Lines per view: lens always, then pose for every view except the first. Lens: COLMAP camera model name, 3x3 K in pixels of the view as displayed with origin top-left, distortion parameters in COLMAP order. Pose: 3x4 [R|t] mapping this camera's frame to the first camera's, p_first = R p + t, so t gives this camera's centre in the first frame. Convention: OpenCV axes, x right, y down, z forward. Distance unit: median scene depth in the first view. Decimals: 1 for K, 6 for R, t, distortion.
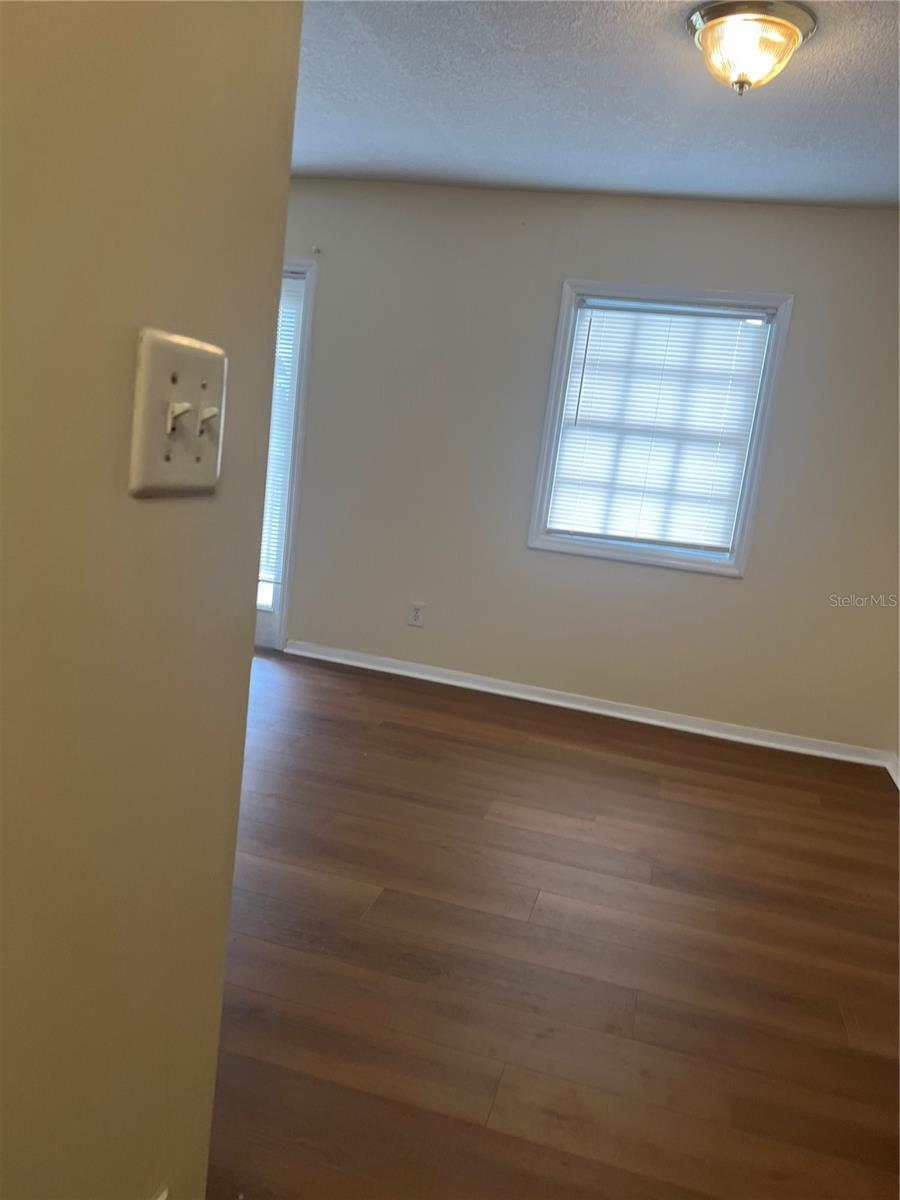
lens RADIAL K [[899.0, 0, 451.9], [0, 899.0, 599.0], [0, 0, 1]] dist [0.035318, -0.035977]
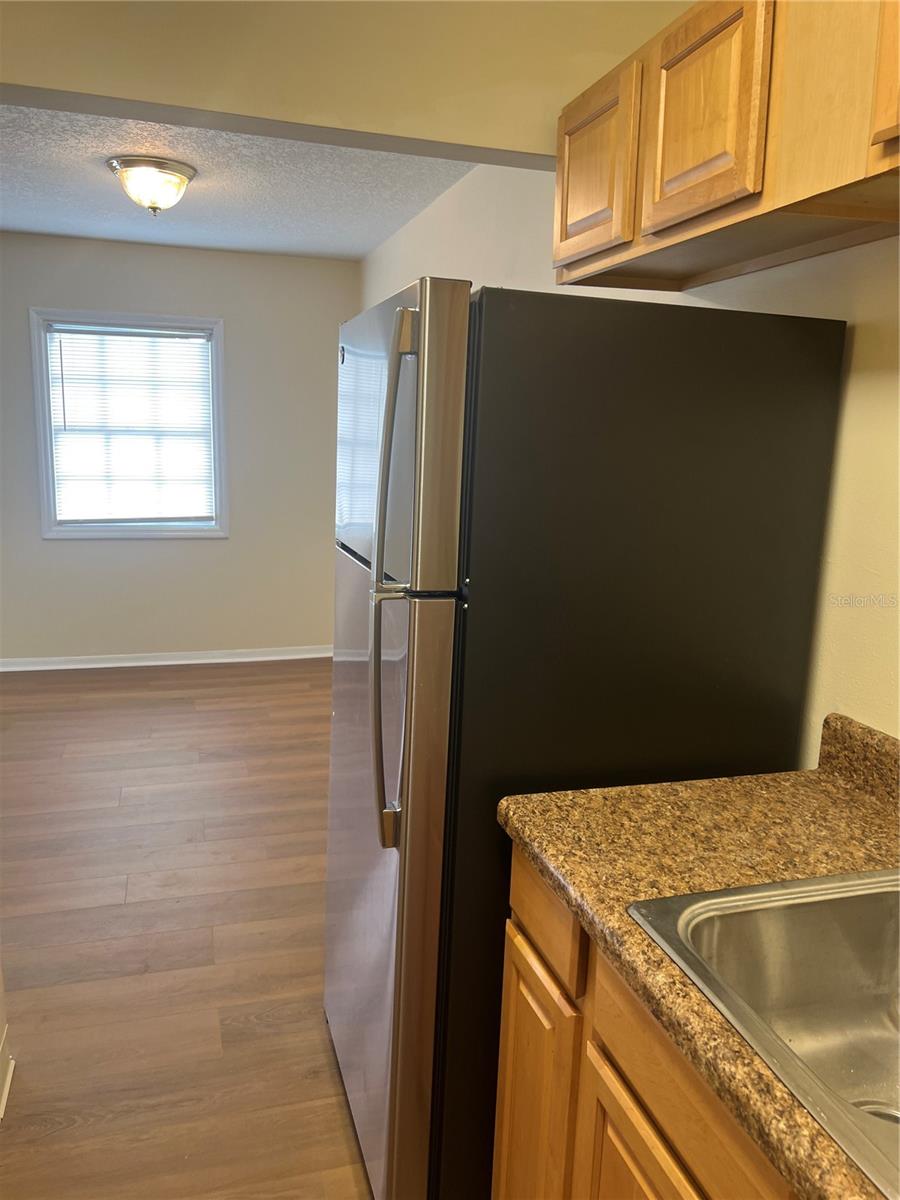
lens RADIAL K [[899.0, 0, 460.8], [0, 899.0, 599.1], [0, 0, 1]] dist [0.035318, -0.035977]
pose [[0.842215, -0.192672, 0.503539, -0.068076], [0.163353, 0.981256, 0.102241, -0.014278], [-0.513799, -0.003855, 0.857902, -0.293563]]
